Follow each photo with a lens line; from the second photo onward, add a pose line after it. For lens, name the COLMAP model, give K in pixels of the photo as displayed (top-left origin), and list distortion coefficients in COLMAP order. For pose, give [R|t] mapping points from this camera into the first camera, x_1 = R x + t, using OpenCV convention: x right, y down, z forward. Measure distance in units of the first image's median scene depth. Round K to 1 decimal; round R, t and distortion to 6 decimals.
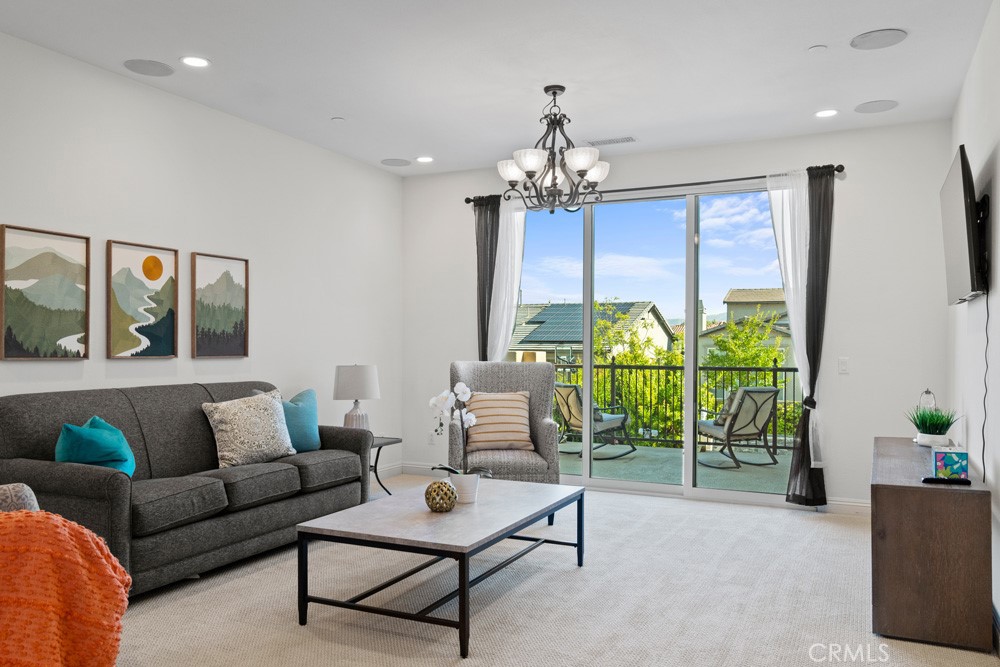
lens RADIAL K [[789.1, 0, 500.2], [0, 789.1, 351.4], [0, 0, 1]] dist [-0.001406, -0.003872]
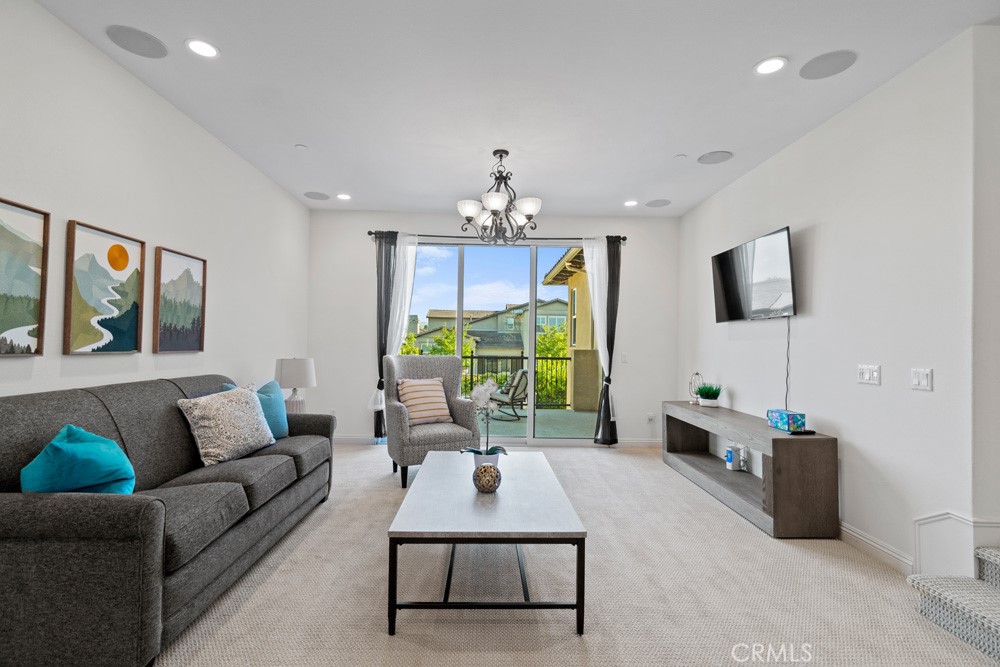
lens RADIAL K [[460.7, 0, 500.0], [0, 460.7, 333.5], [0, 0, 1]] dist [-0.010909, 0.000311]
pose [[0.890370, 0.019977, 0.454799, -0.282900], [-0.008310, 0.999583, -0.027638, -0.004074], [-0.455161, 0.020828, 0.890165, 0.311869]]
